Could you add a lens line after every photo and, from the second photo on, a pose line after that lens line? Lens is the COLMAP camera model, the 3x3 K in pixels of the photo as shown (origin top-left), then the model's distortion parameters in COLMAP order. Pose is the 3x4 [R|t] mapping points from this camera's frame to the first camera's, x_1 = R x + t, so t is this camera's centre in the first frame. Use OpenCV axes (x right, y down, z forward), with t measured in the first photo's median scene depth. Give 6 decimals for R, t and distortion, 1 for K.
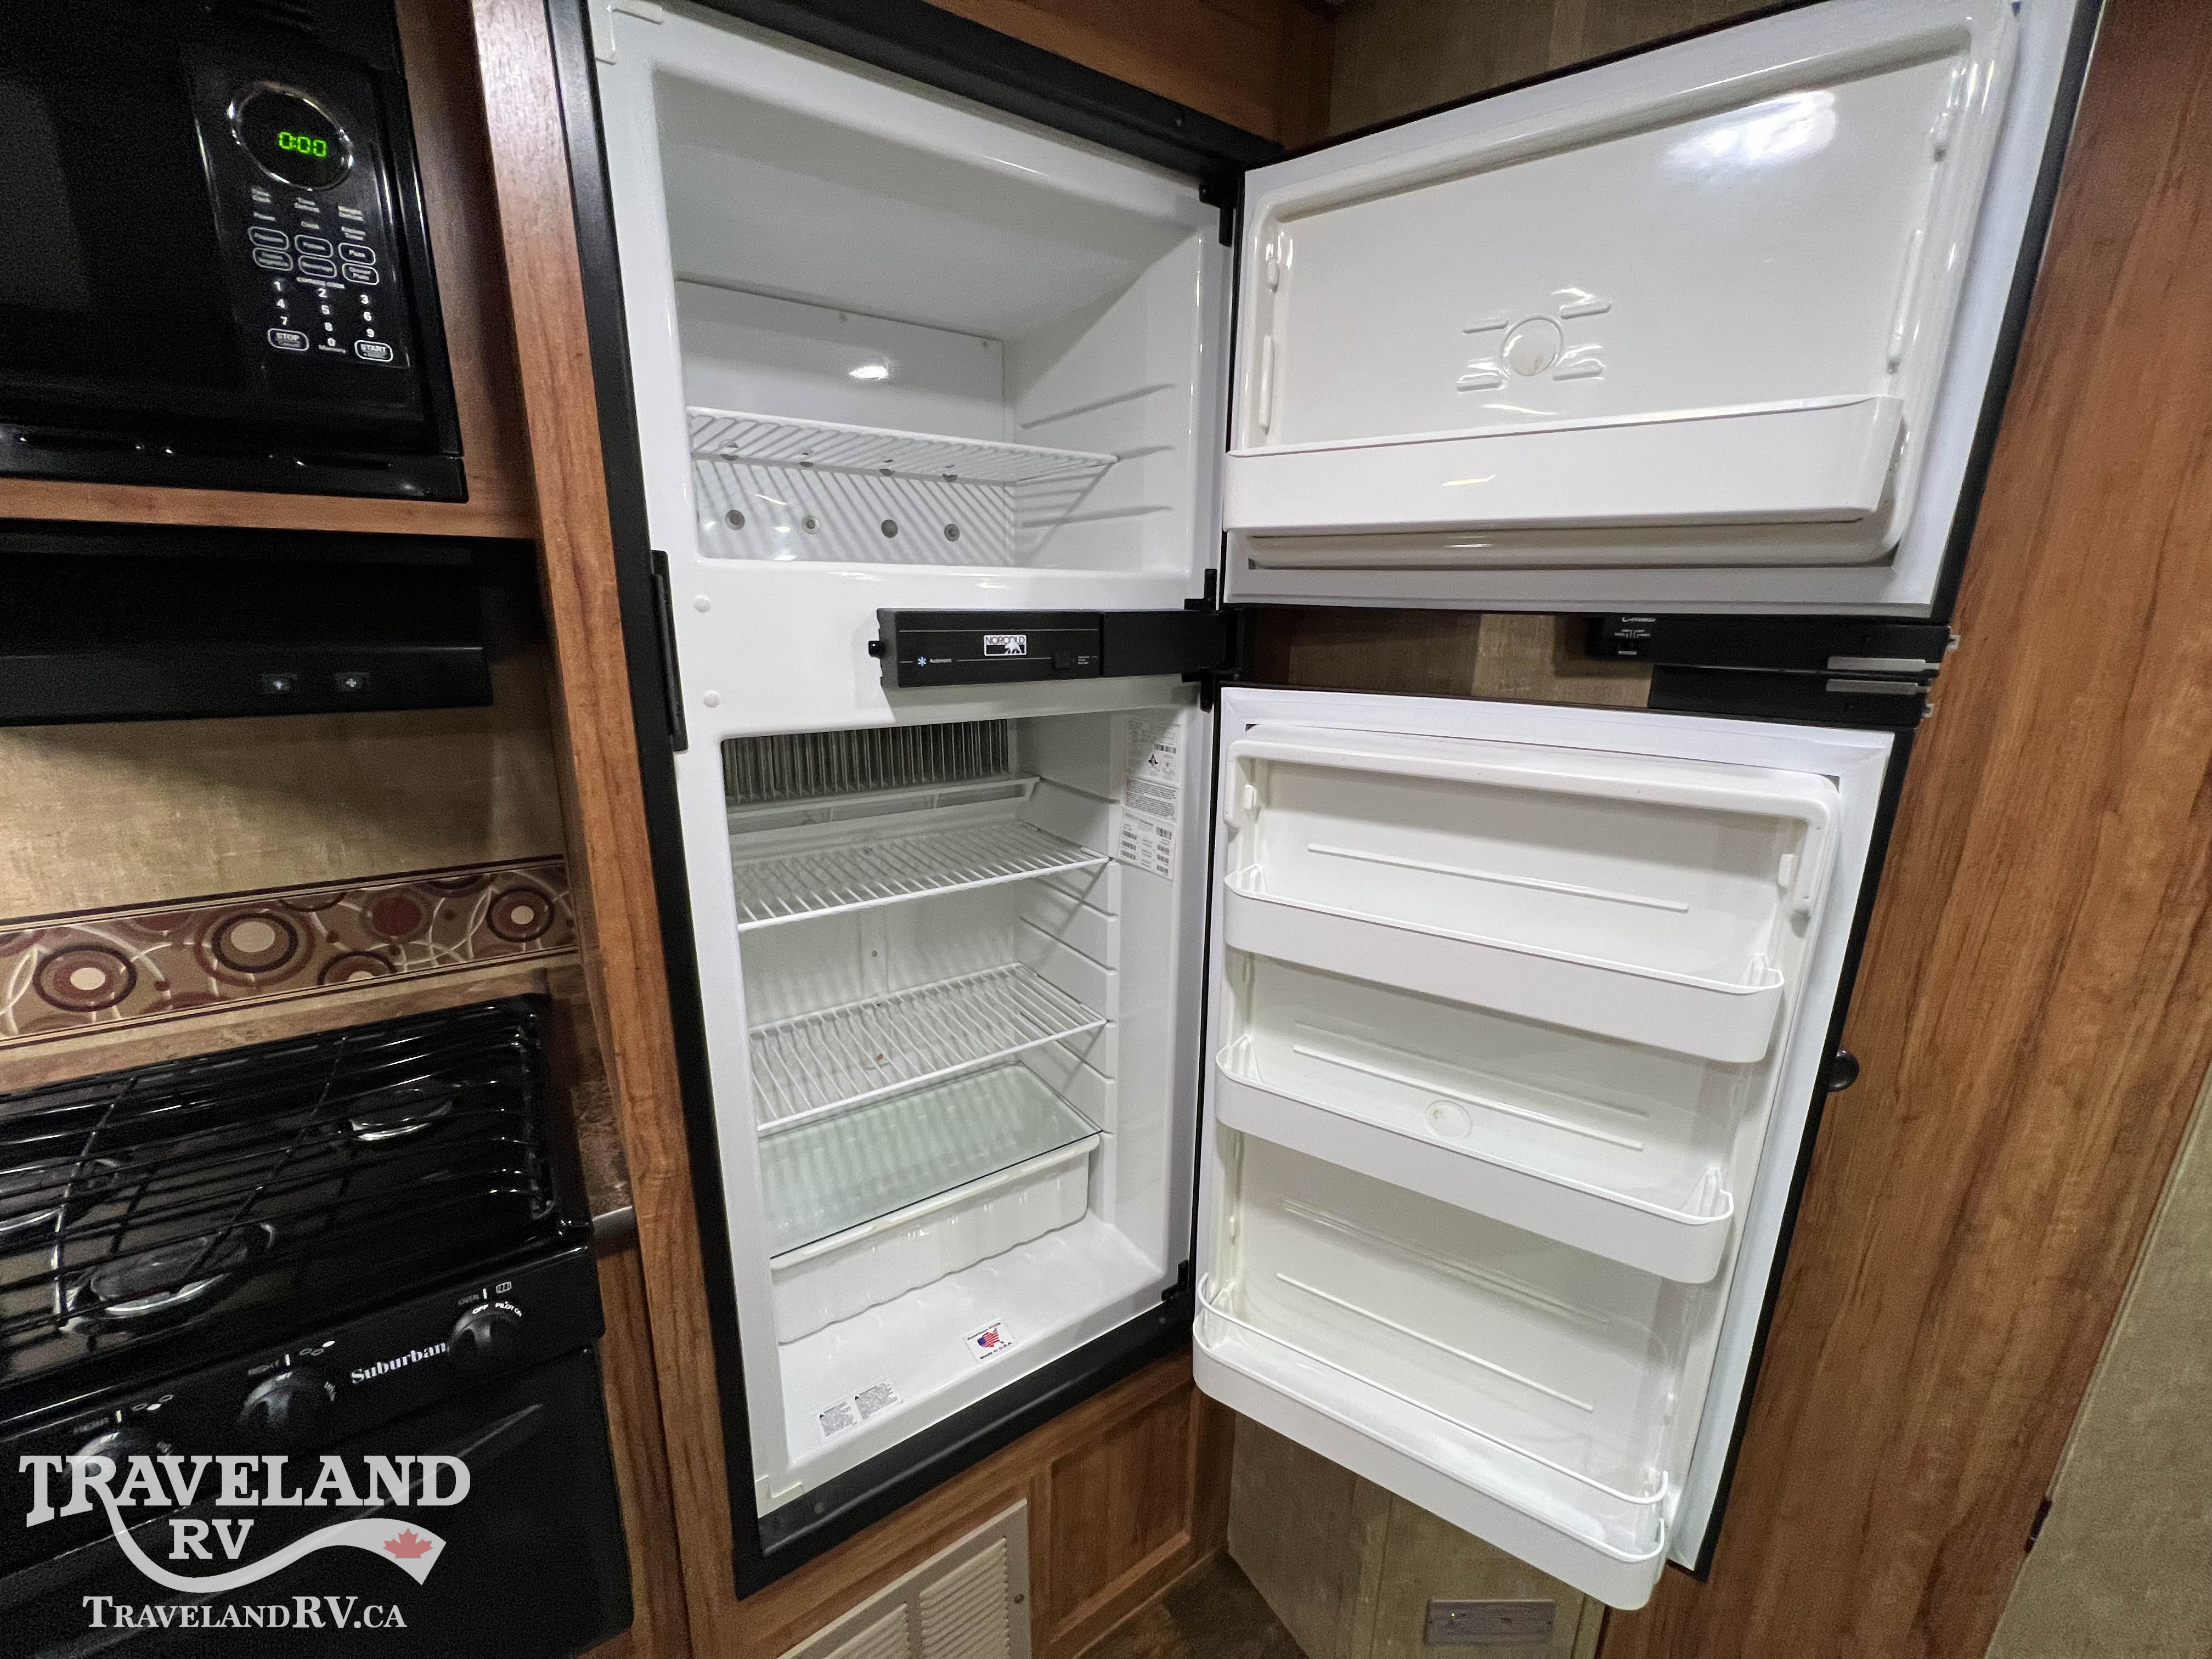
lens RADIAL K [[884.2, 0, 1101.7], [0, 884.2, 826.0], [0, 0, 1]] dist [-0.000761, -0.000037]
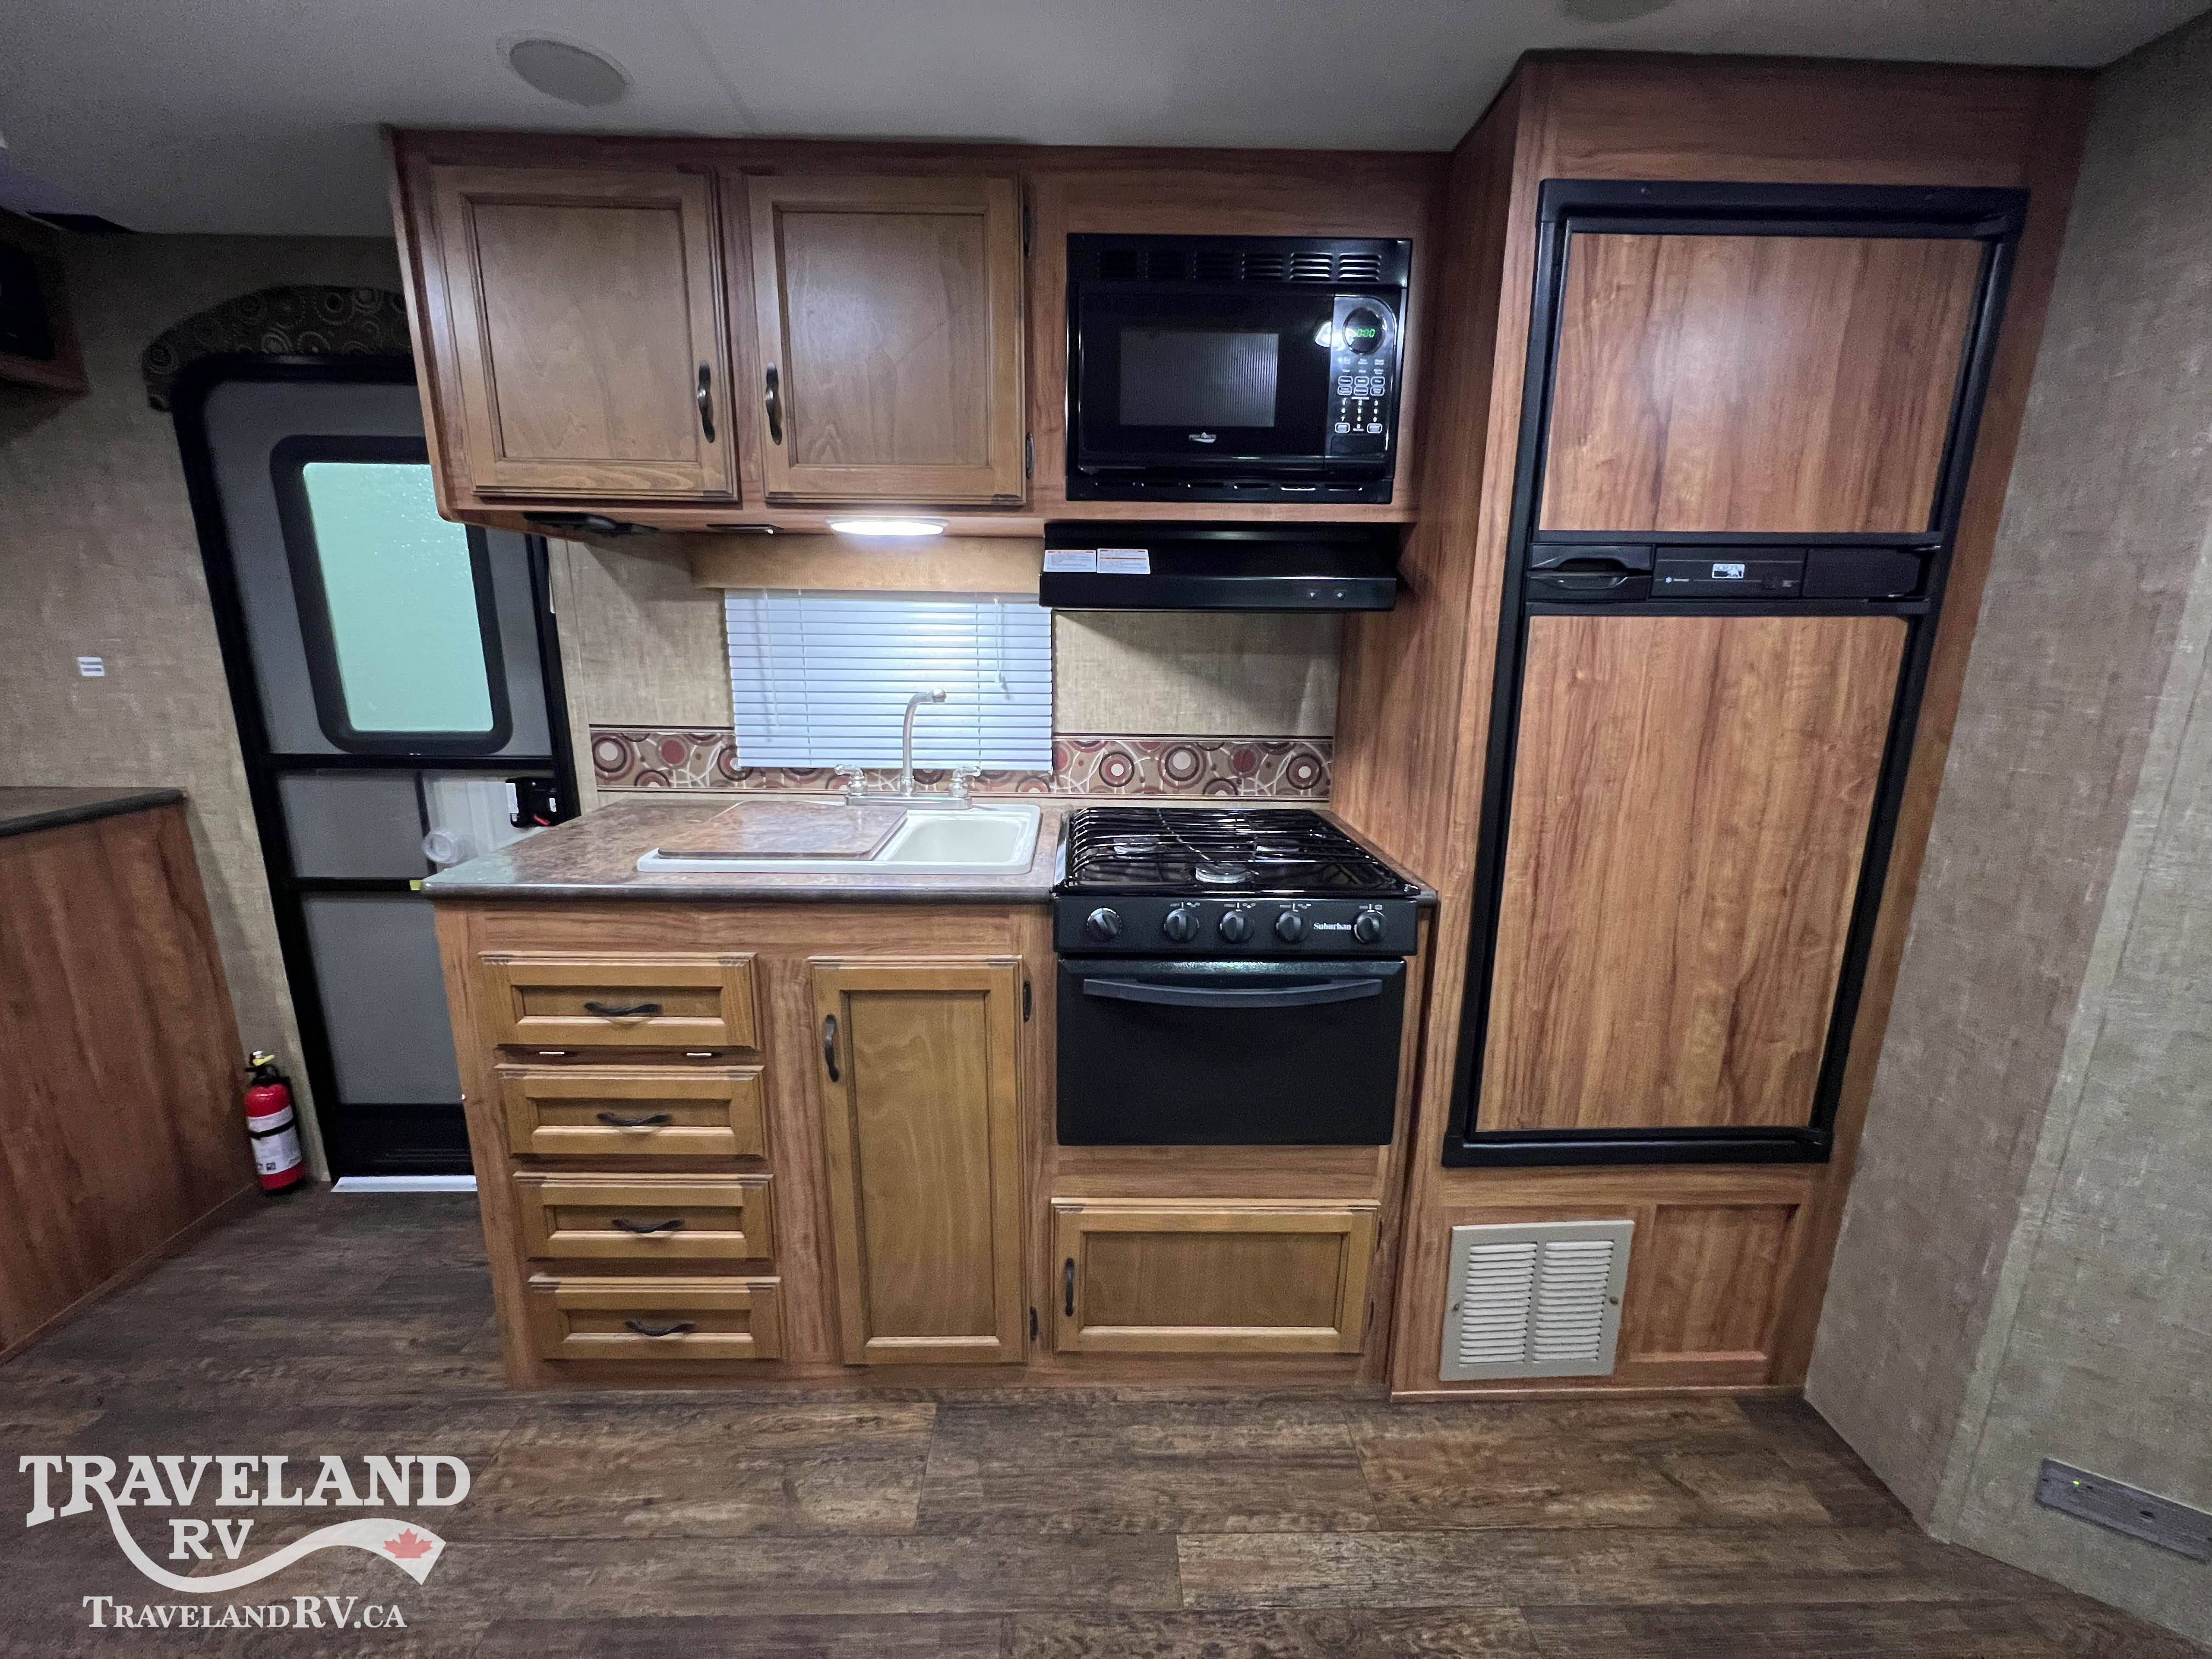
lens RADIAL K [[884.2, 0, 1100.8], [0, 884.2, 825.4], [0, 0, 1]] dist [-0.000761, -0.000037]
pose [[0.842607, 0.110660, -0.527037, -0.137858], [-0.130638, 0.991430, -0.000693, 0.298523], [0.522443, 0.069435, 0.849842, -0.659688]]
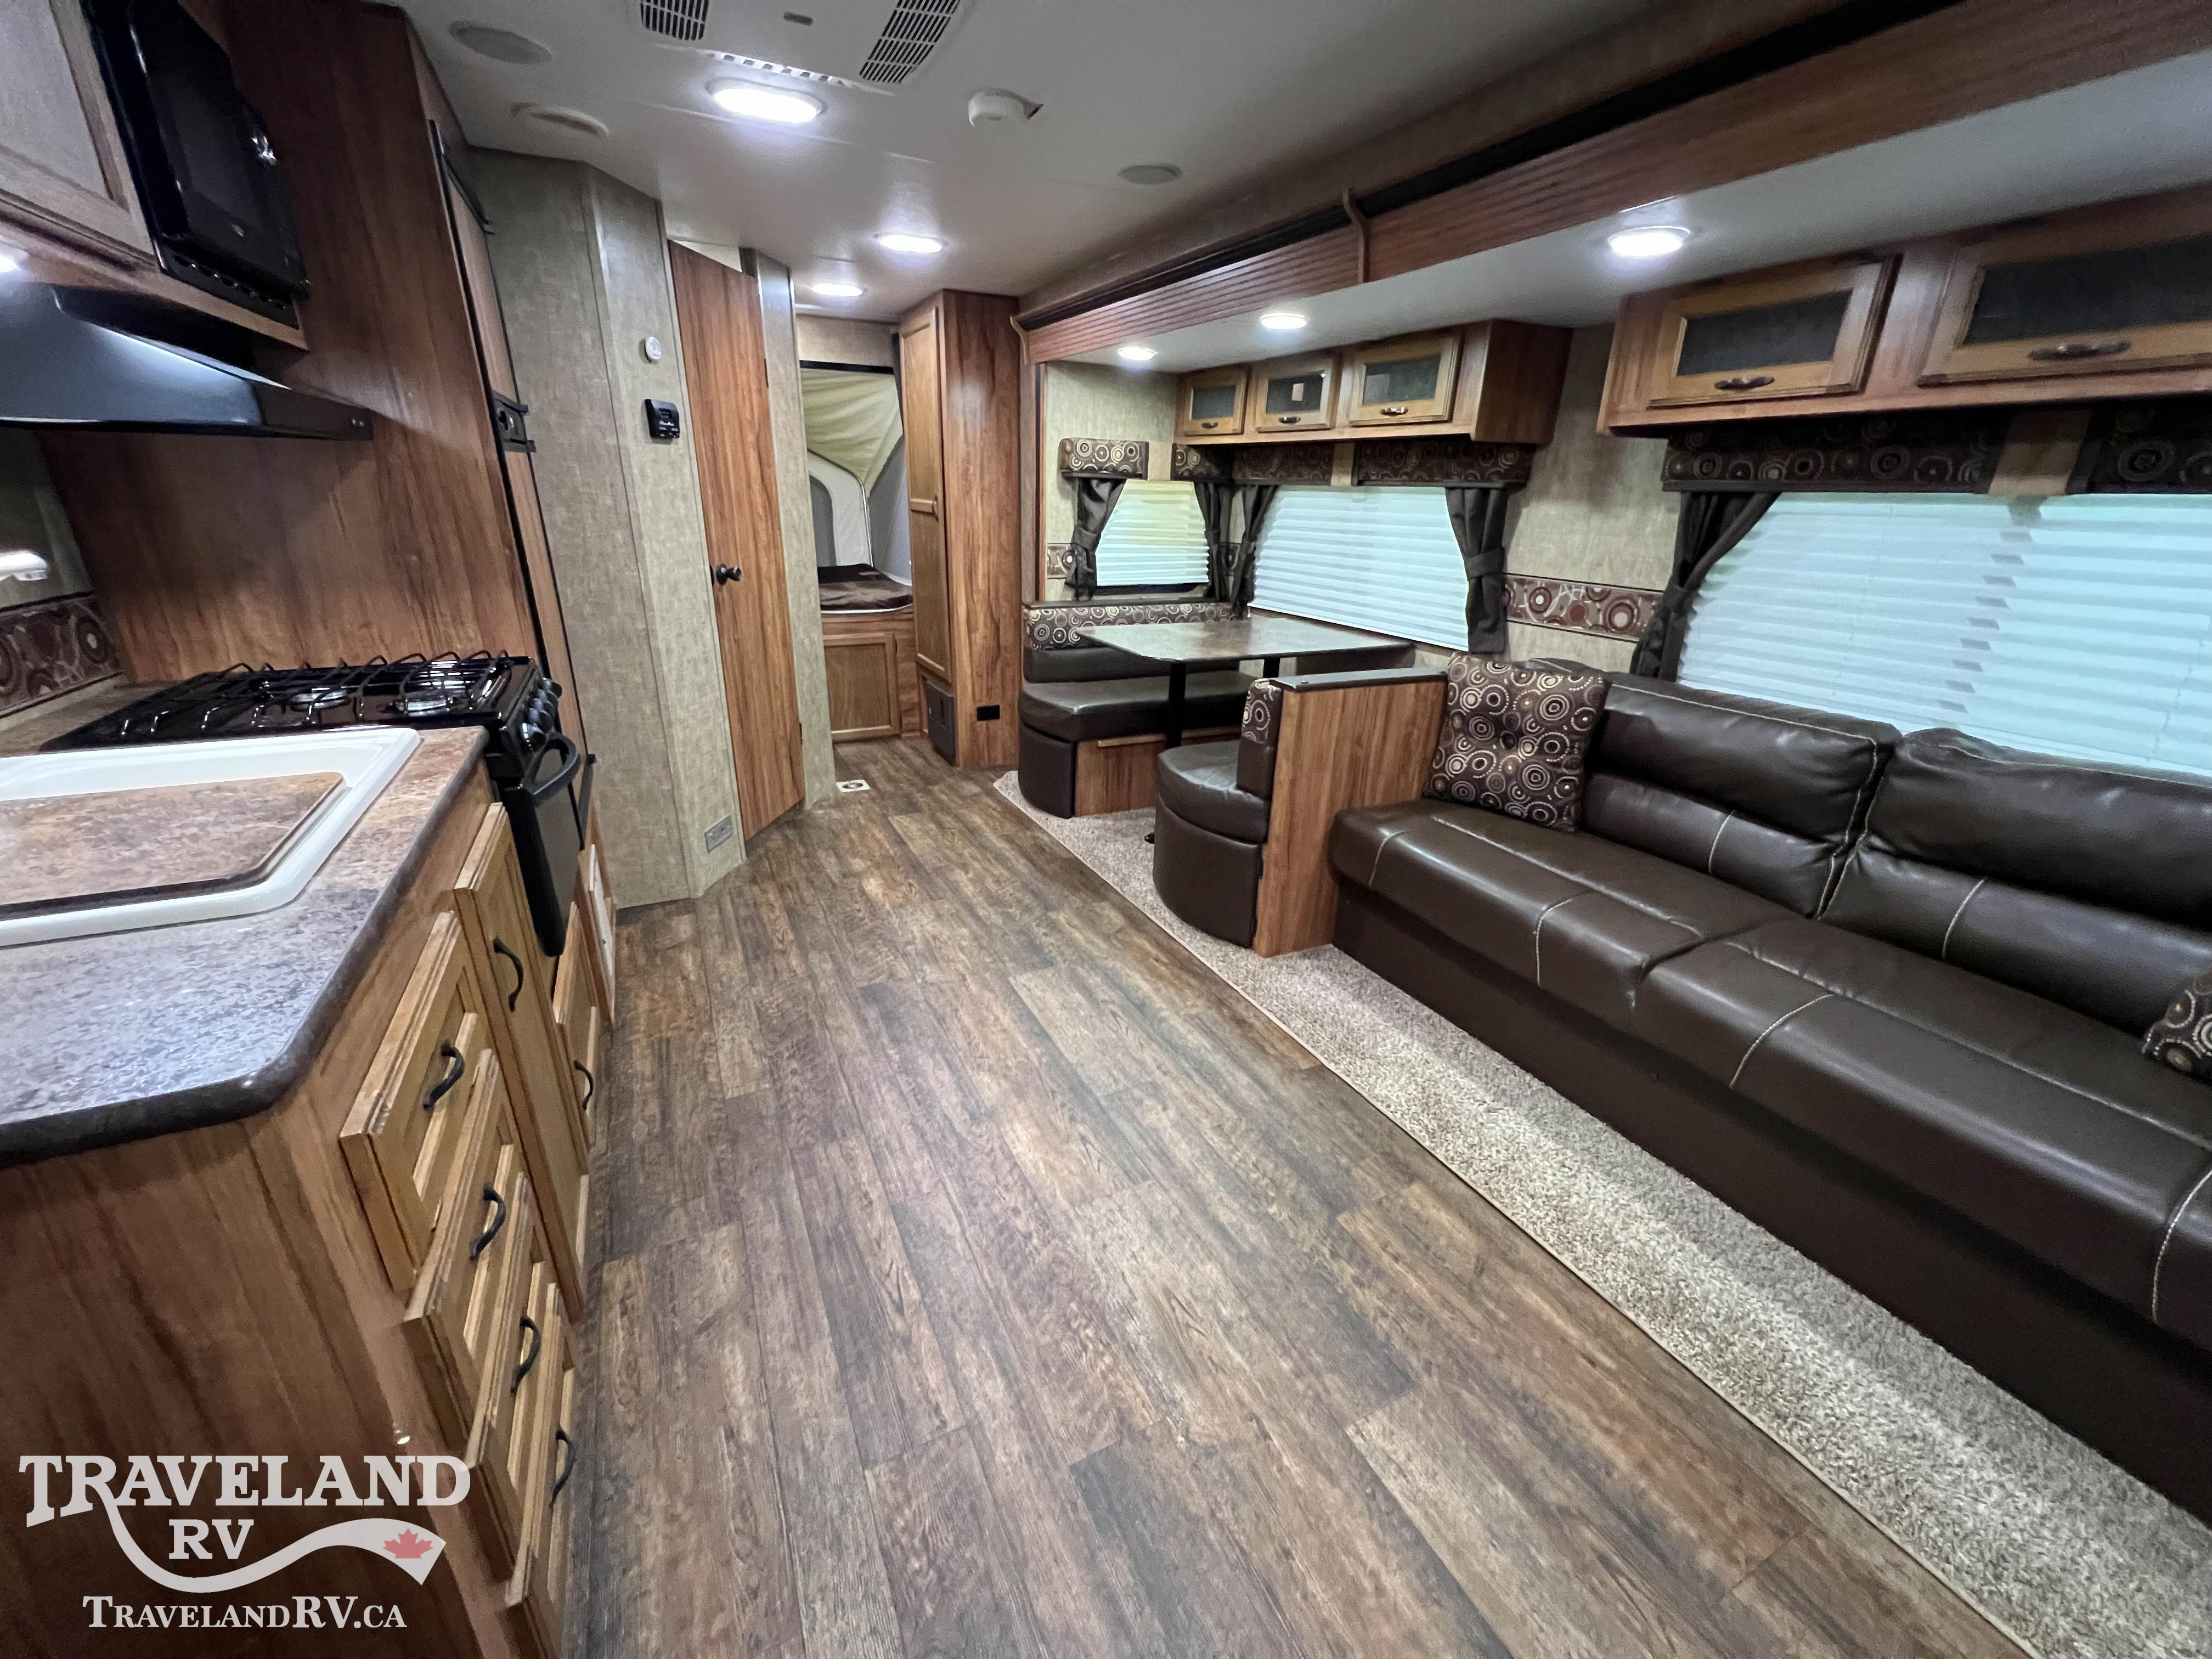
lens RADIAL K [[884.2, 0, 1098.2], [0, 884.2, 825.2], [0, 0, 1]] dist [-0.000761, -0.000037]
pose [[0.132896, -0.368958, 0.919896, -2.089177], [0.229900, 0.914290, 0.333496, 0.304124], [-0.964098, 0.167164, 0.206329, -0.722640]]
